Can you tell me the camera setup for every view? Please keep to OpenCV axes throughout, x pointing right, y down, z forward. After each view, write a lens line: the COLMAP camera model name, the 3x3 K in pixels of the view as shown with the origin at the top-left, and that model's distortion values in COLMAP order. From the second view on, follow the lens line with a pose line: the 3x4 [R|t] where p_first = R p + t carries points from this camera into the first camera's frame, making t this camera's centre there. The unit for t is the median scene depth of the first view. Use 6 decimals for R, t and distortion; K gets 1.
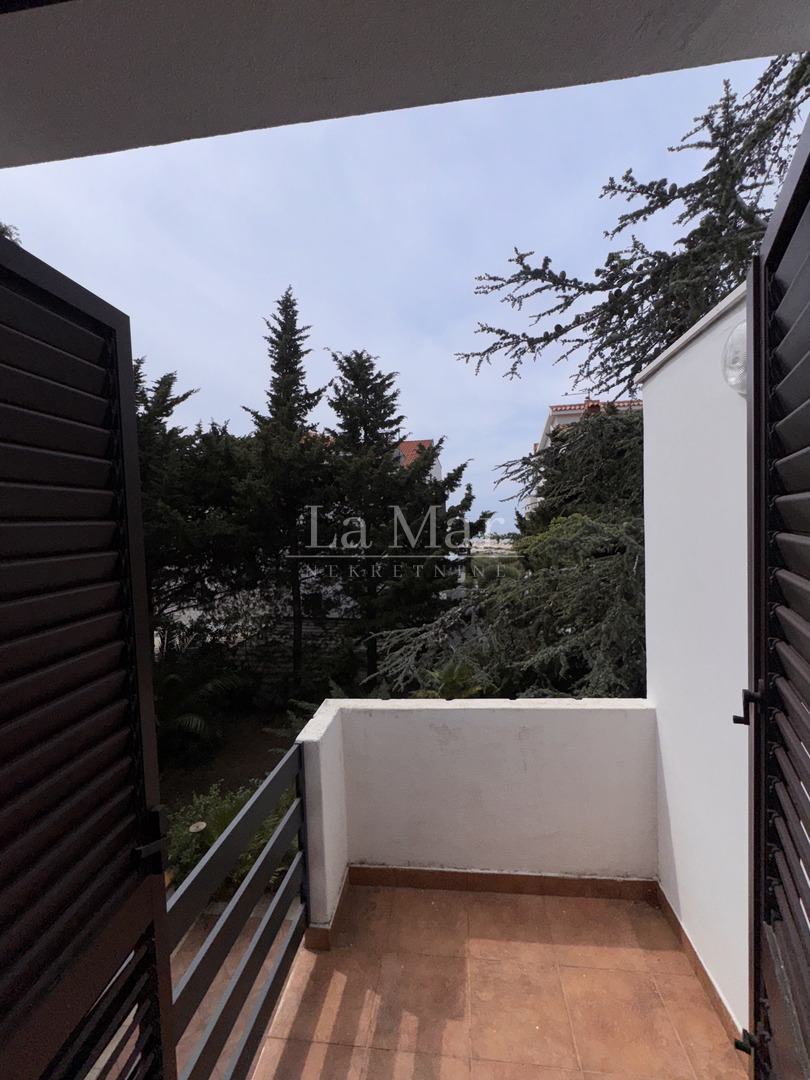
lens RADIAL K [[436.2, 0, 406.1], [0, 436.2, 545.8], [0, 0, 1]] dist [0.000925, -0.000035]
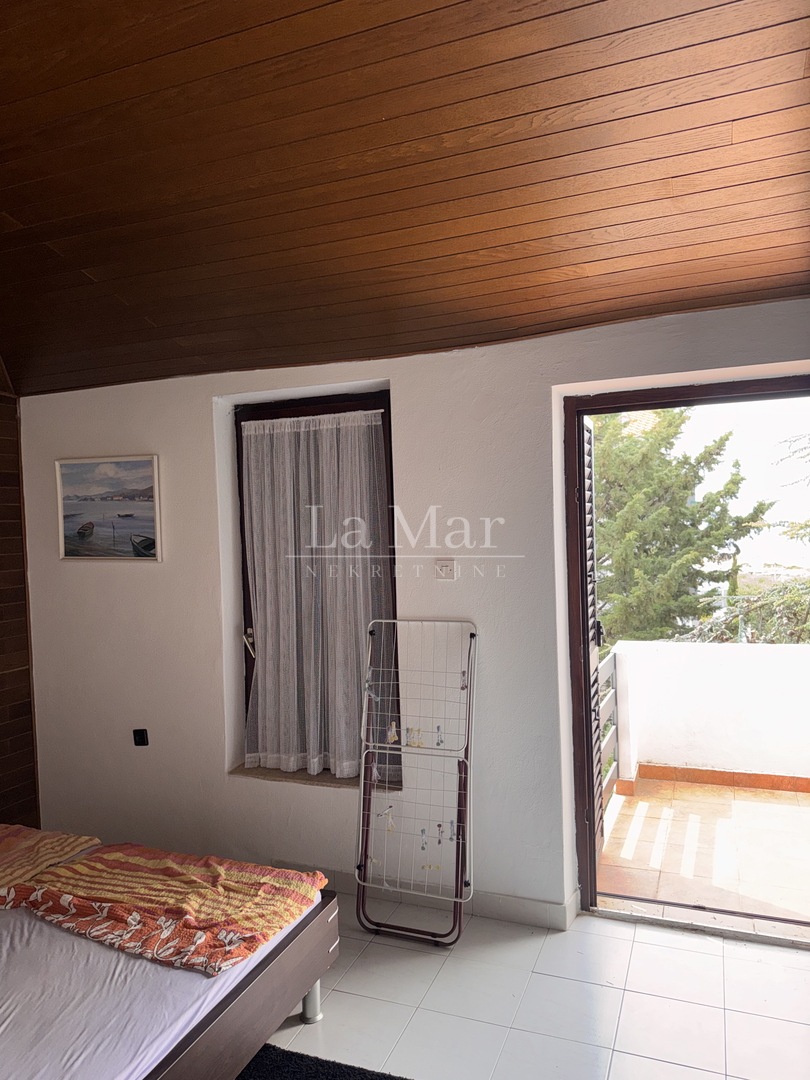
lens RADIAL K [[778.5, 0, 405.0], [0, 778.5, 540.0], [0, 0, 1]] dist [0.054156, -0.042938]
pose [[0.967784, 0.014430, -0.251367, -0.051102], [-0.020990, 0.999505, -0.023436, 0.026027], [0.250905, 0.027957, 0.967608, -0.344048]]
